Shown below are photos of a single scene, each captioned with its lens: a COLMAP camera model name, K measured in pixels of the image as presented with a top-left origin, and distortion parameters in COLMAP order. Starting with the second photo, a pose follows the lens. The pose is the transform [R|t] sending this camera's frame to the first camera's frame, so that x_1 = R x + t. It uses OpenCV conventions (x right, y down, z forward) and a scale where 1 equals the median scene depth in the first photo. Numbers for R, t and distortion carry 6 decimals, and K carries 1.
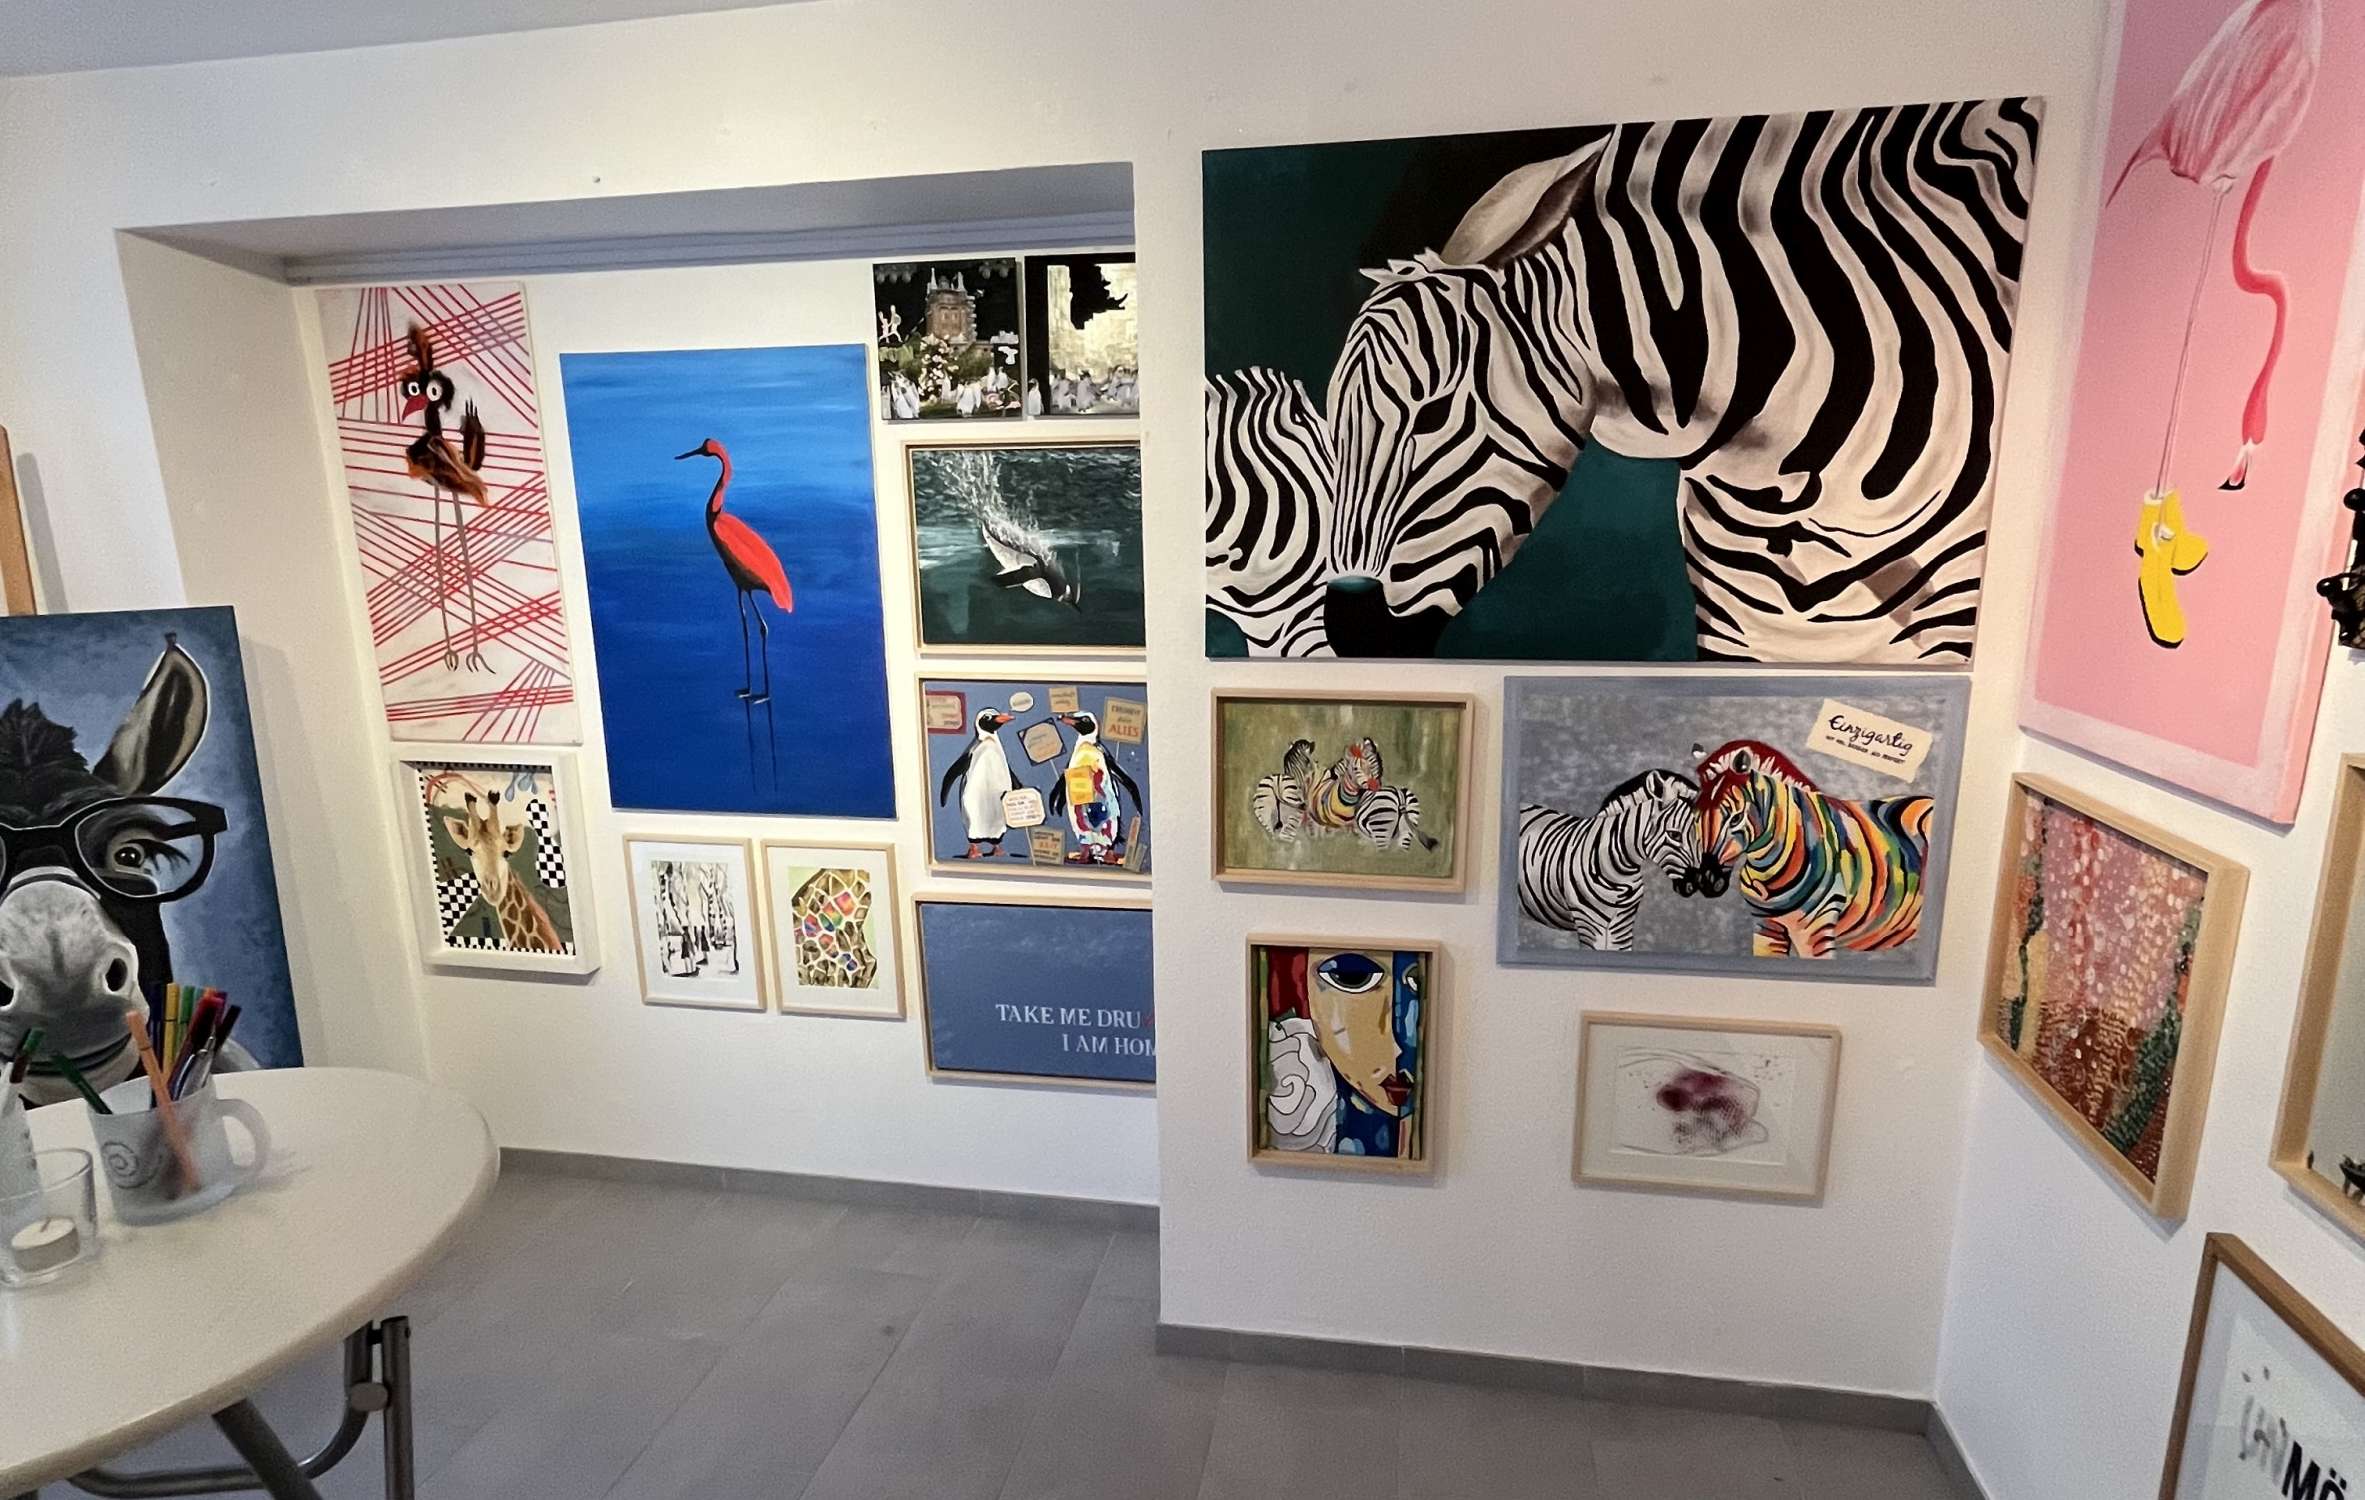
lens RADIAL K [[1233.8, 0, 1181.9], [0, 1233.8, 809.0], [0, 0, 1]] dist [0.000771, -0.002512]
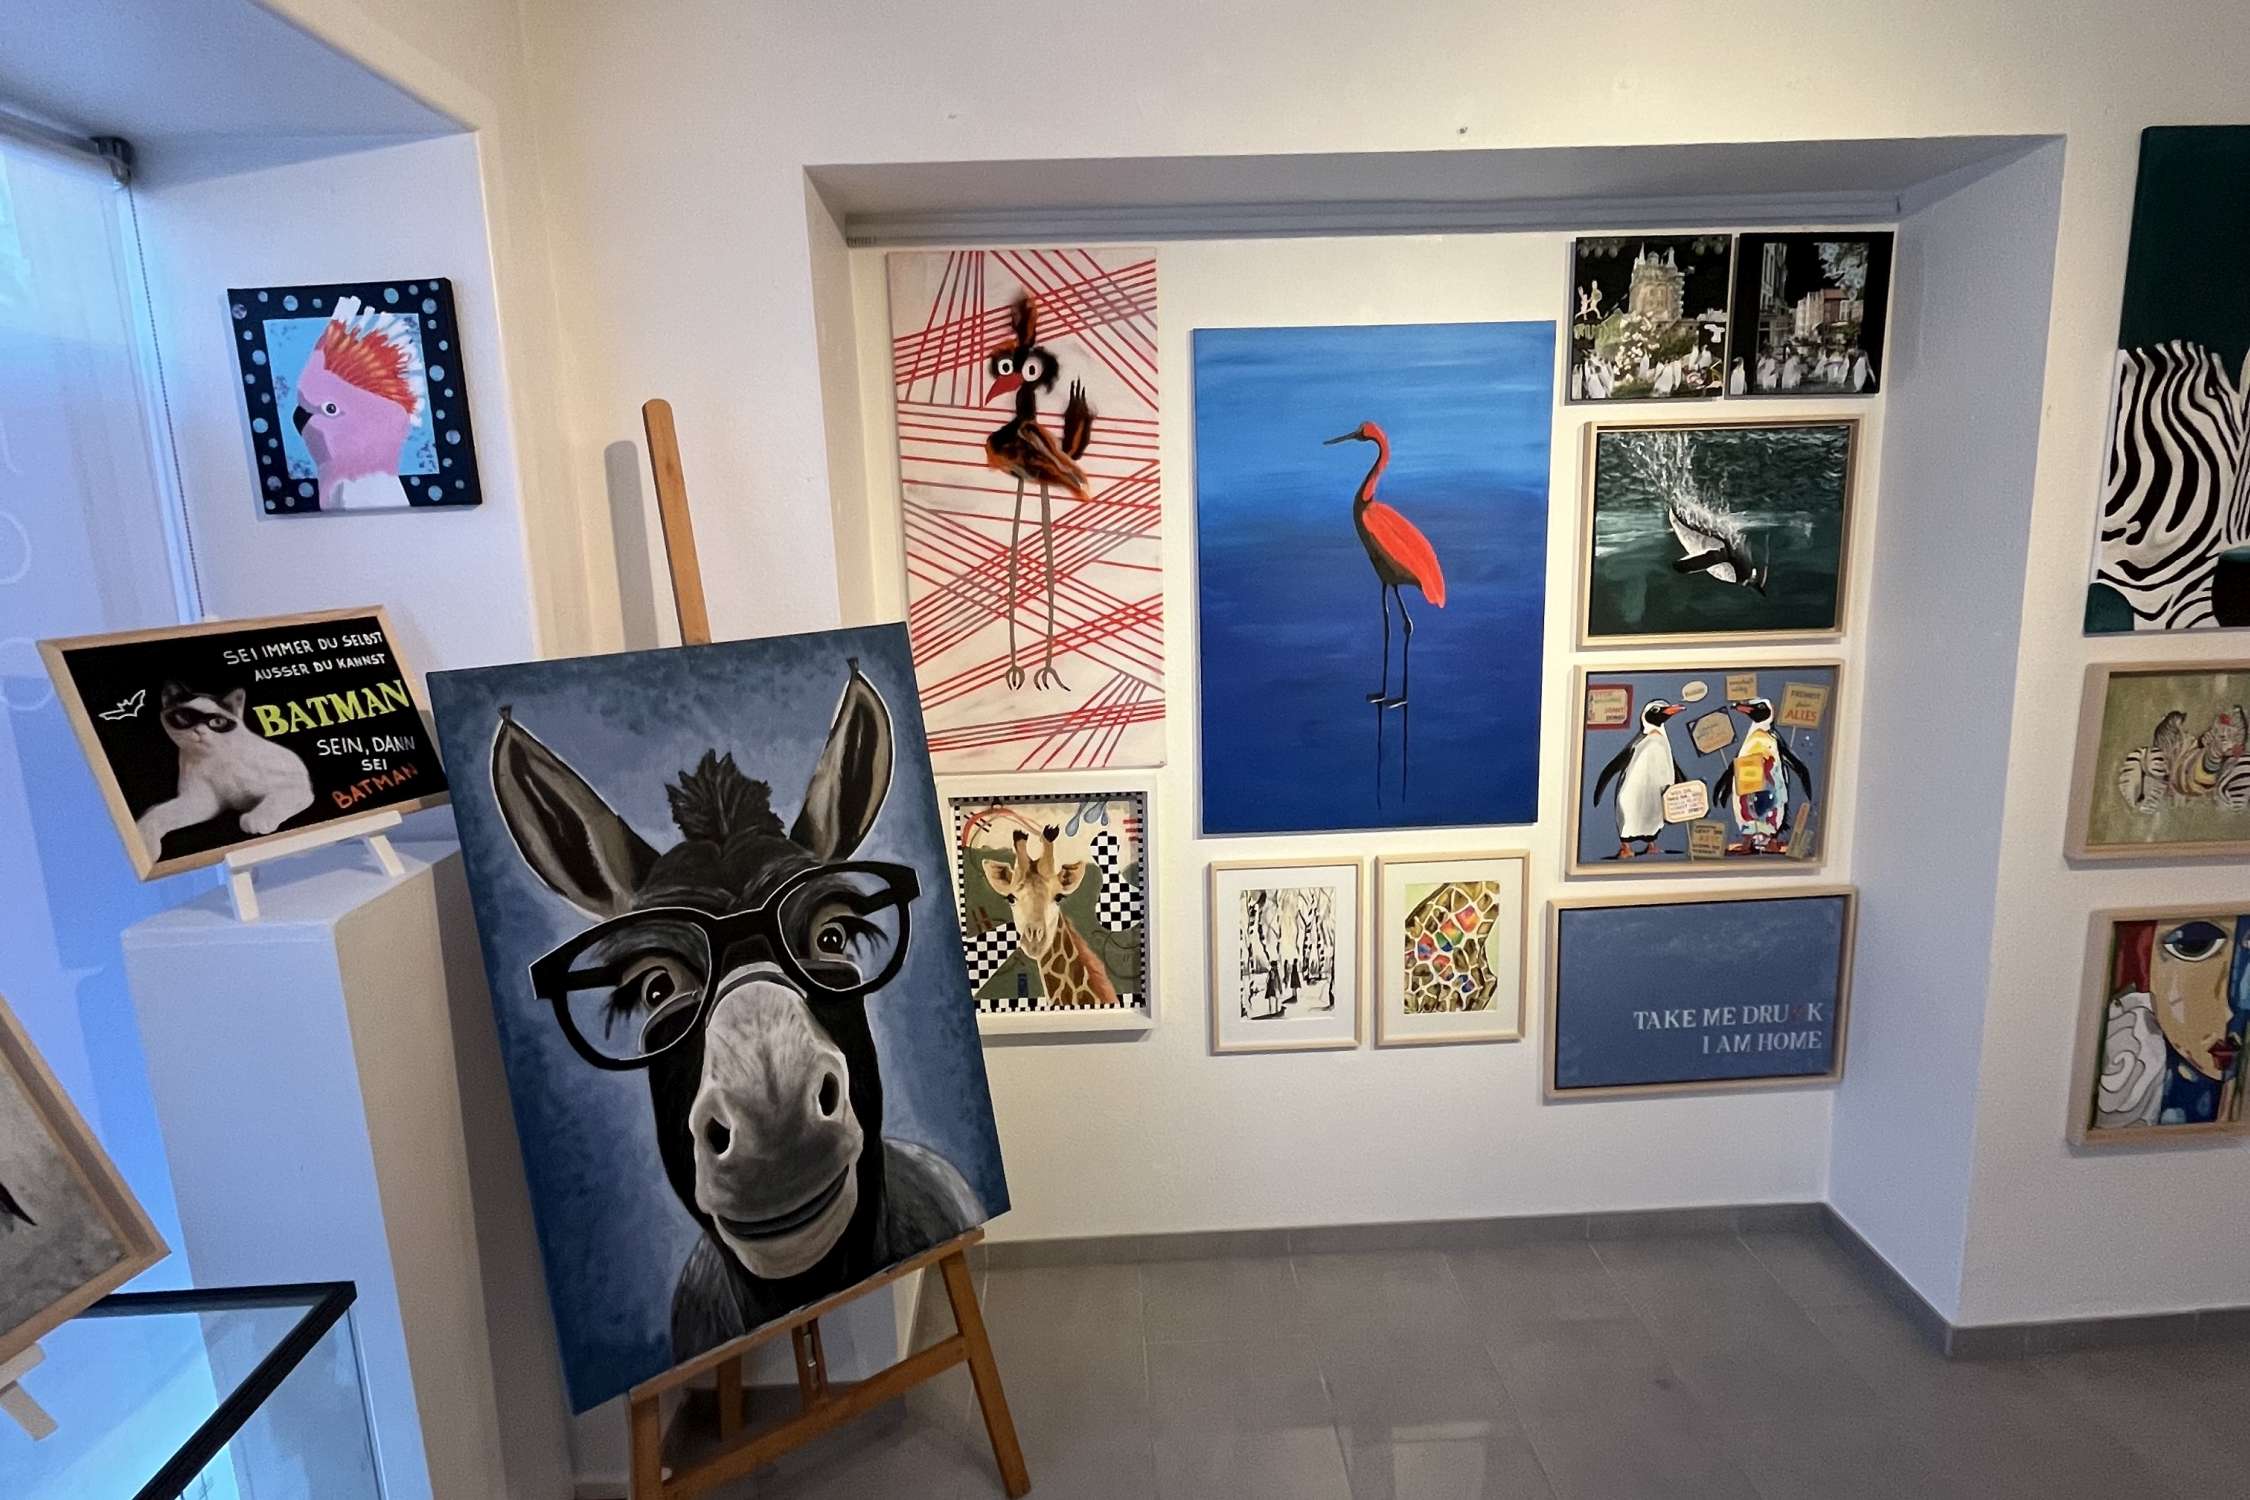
lens RADIAL K [[1190.2, 0, 1188.2], [0, 1190.2, 732.9], [0, 0, 1]] dist [-0.004349, 0.003163]
pose [[0.976981, -0.058040, 0.205280, -0.714853], [0.068522, 0.996665, -0.044322, -0.041049], [-0.202023, 0.057368, 0.977699, 0.181401]]
